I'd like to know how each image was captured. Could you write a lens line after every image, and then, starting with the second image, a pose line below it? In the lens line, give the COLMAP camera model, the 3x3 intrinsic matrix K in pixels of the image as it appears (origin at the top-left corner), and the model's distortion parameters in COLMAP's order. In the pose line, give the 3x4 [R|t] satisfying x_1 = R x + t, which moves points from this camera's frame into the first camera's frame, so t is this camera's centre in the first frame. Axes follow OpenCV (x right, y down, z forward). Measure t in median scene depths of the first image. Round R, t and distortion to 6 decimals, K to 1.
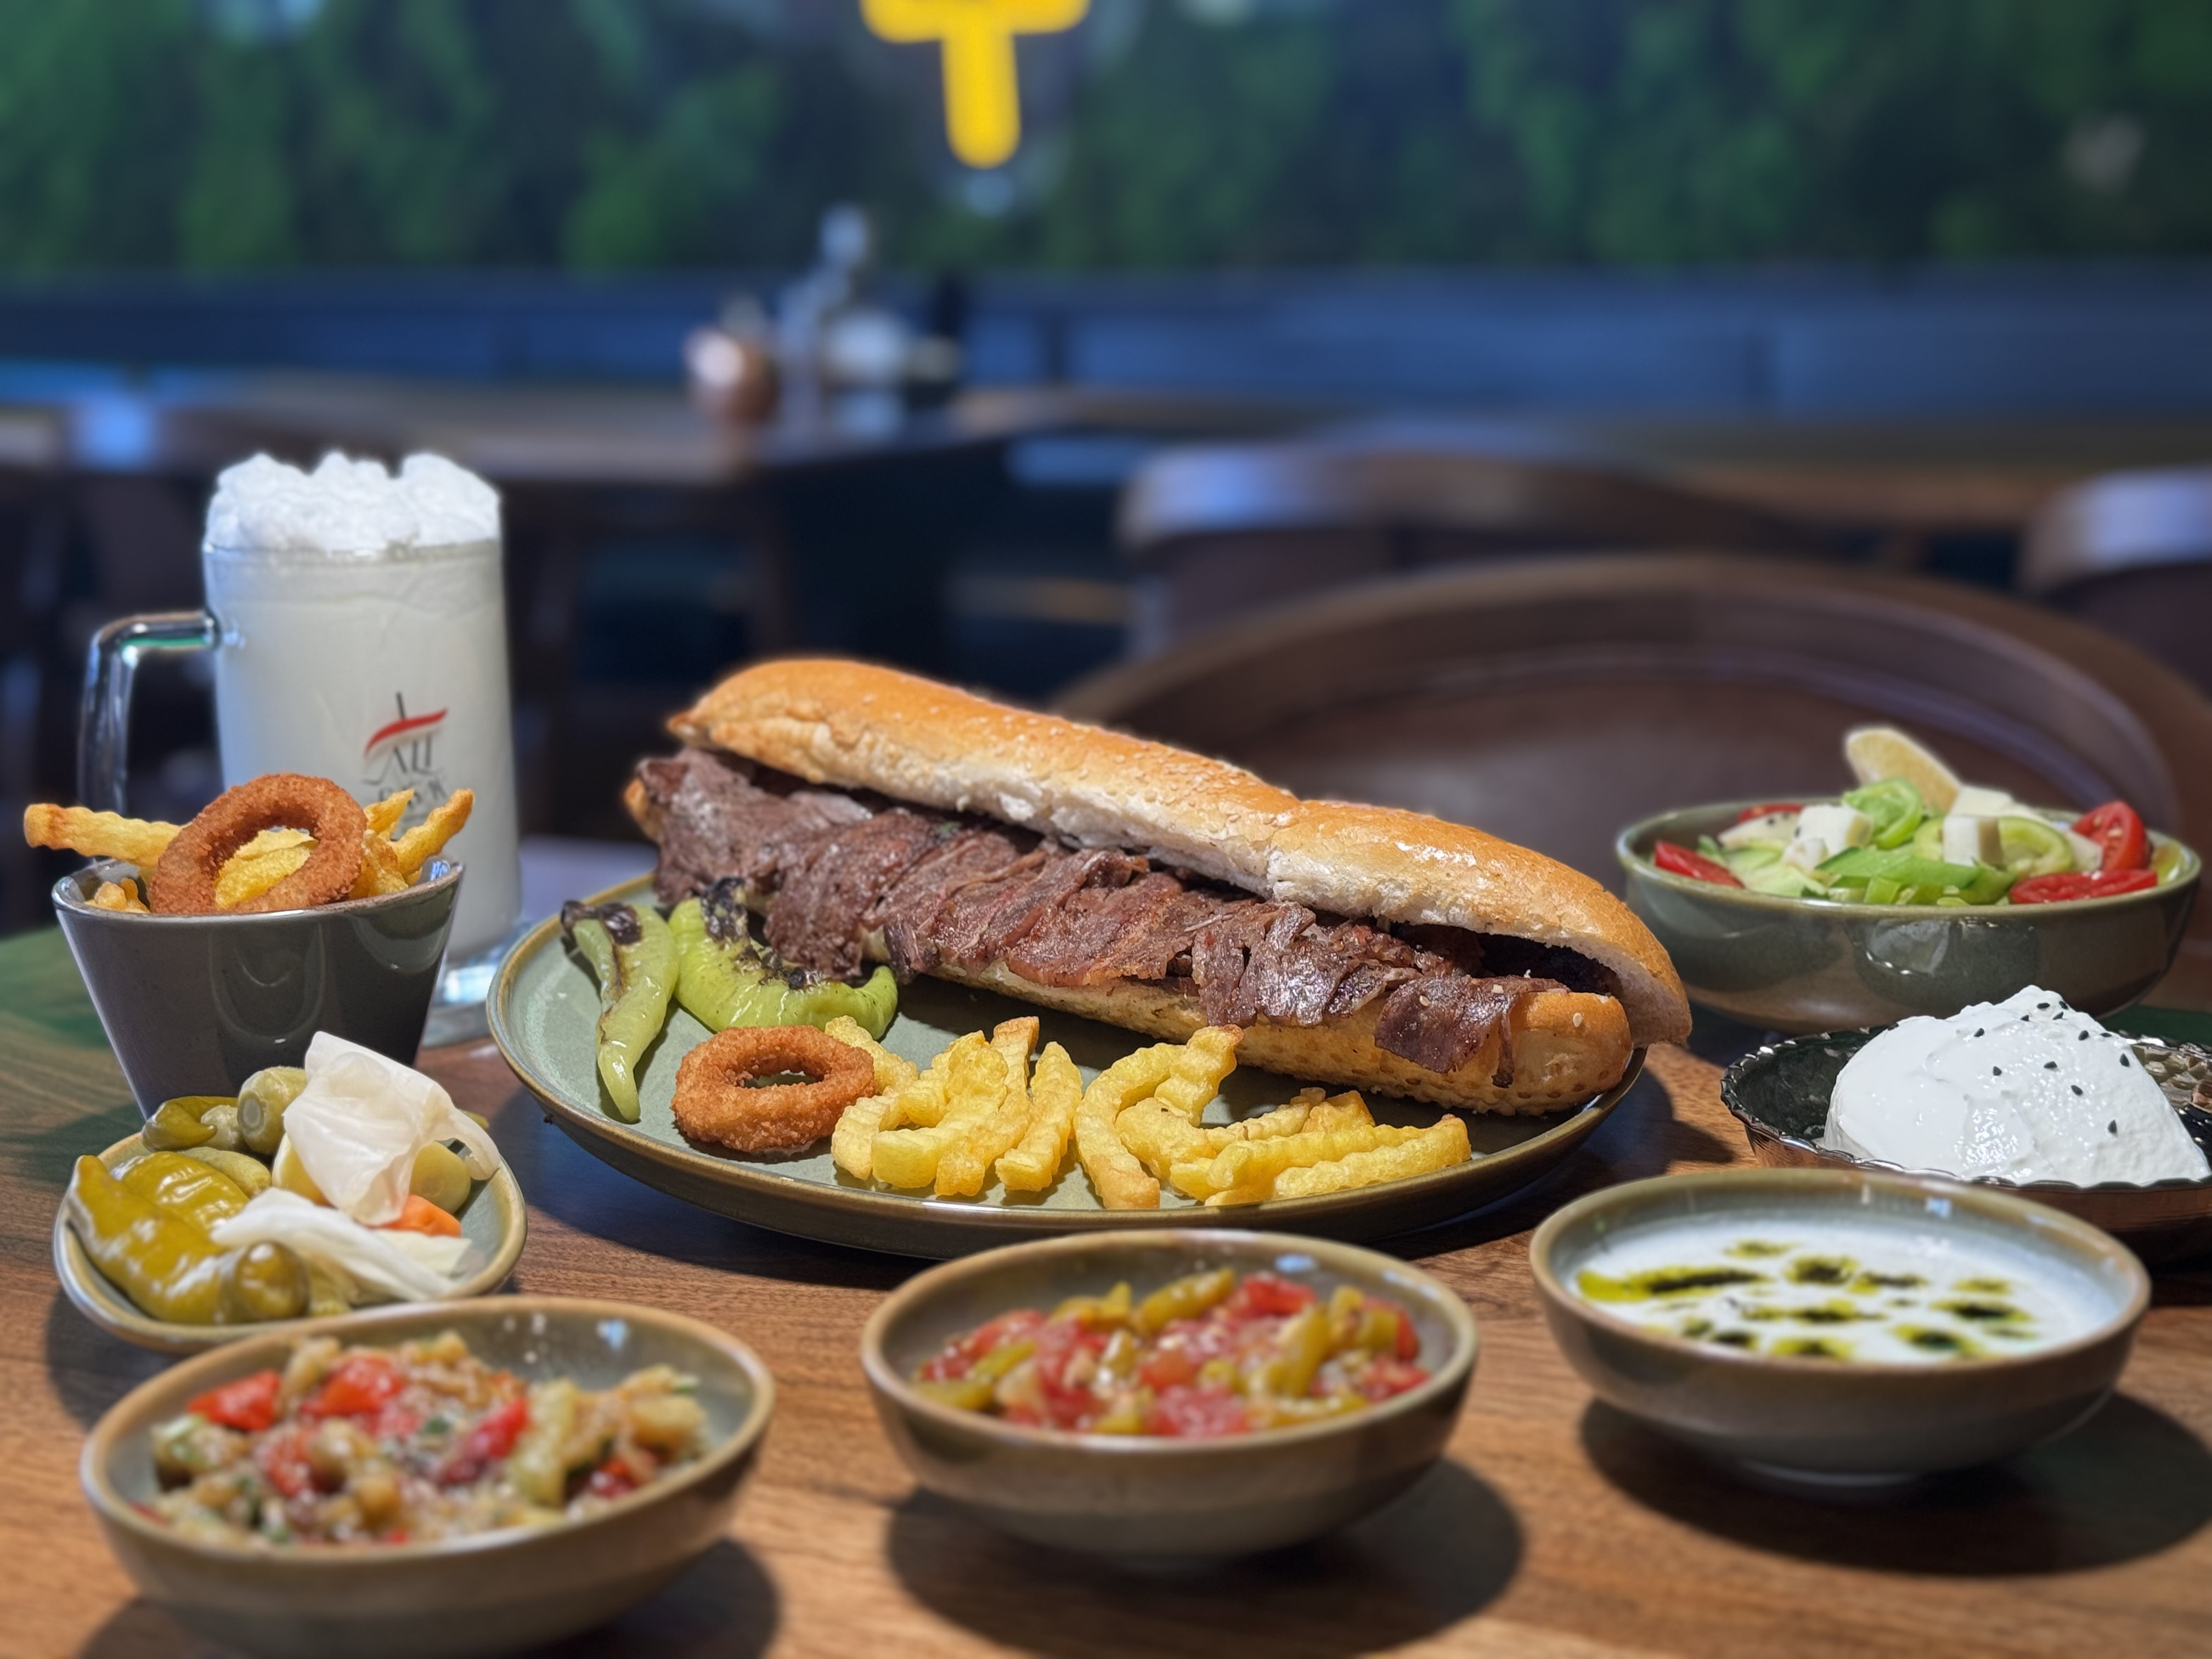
lens RADIAL K [[3102.5, 0, 1145.7], [0, 3102.5, 865.8], [0, 0, 1]] dist [0.031282, -0.111167]
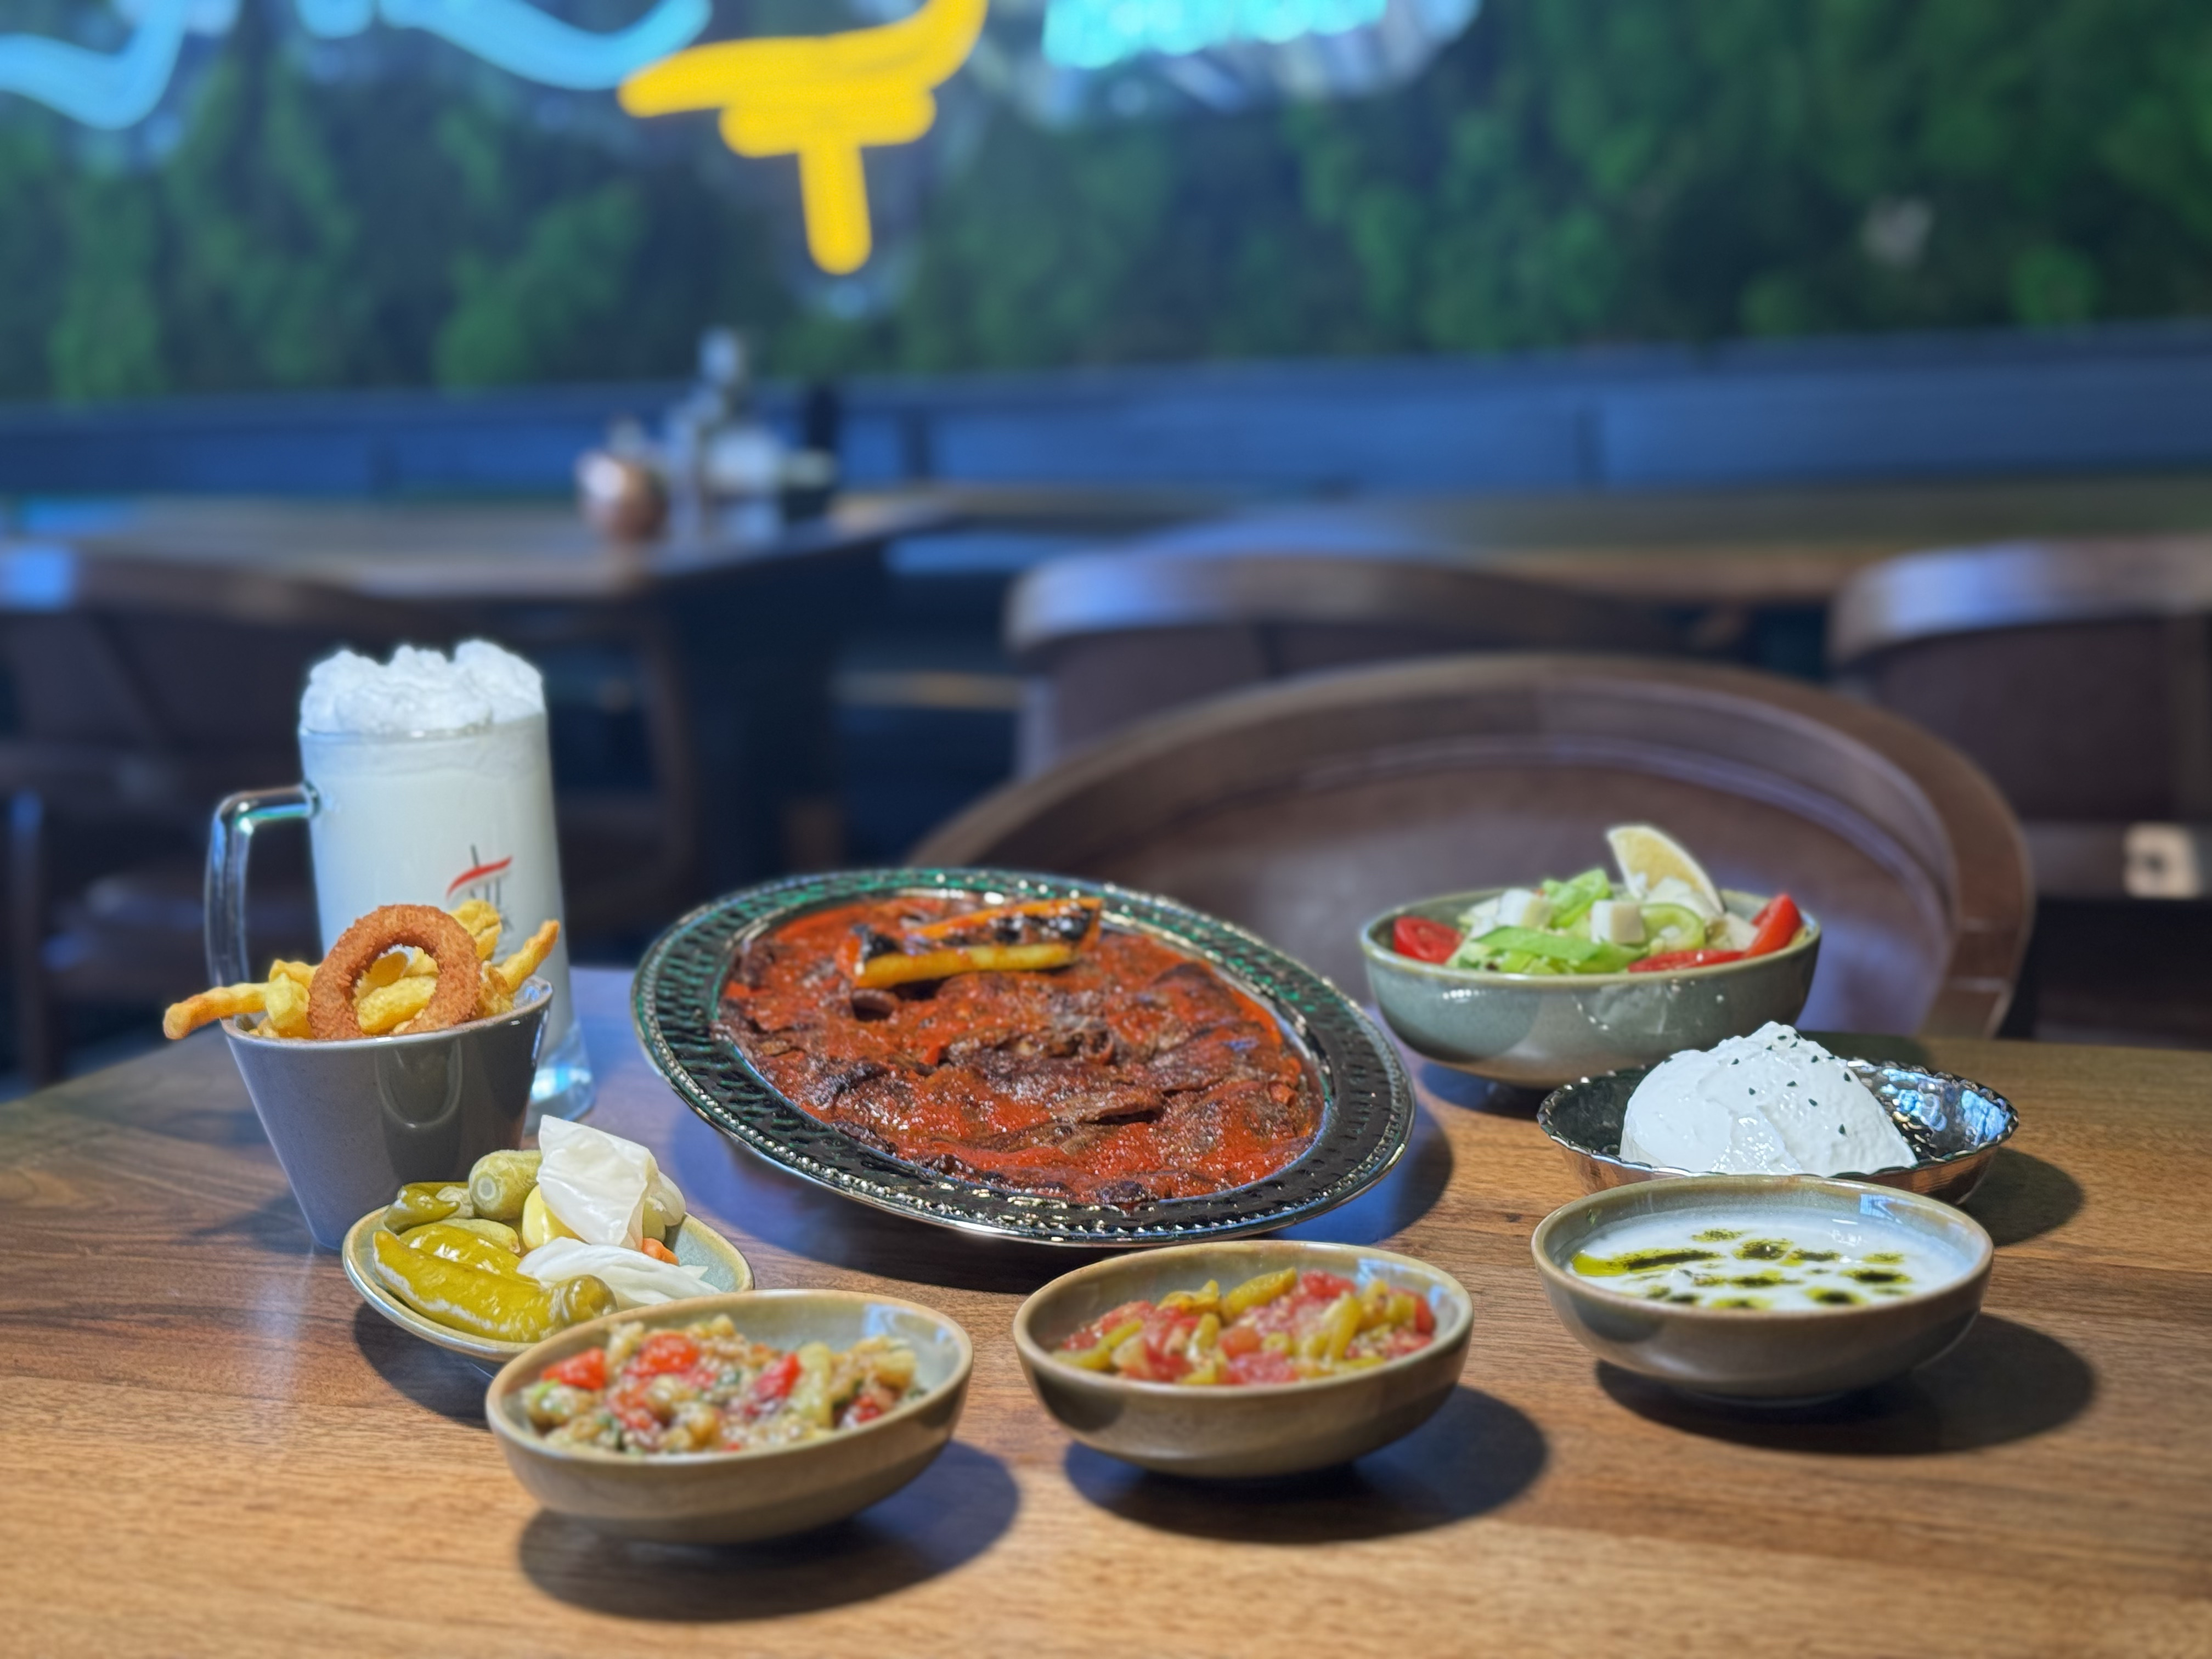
lens RADIAL K [[3112.9, 0, 1106.0], [0, 3112.9, 829.5], [0, 0, 1]] dist [0.013556, -0.025389]
pose [[0.998379, -0.045509, 0.034193, -0.045756], [0.046580, 0.998427, -0.031204, -0.015972], [-0.032719, 0.032746, 0.998928, -0.267980]]
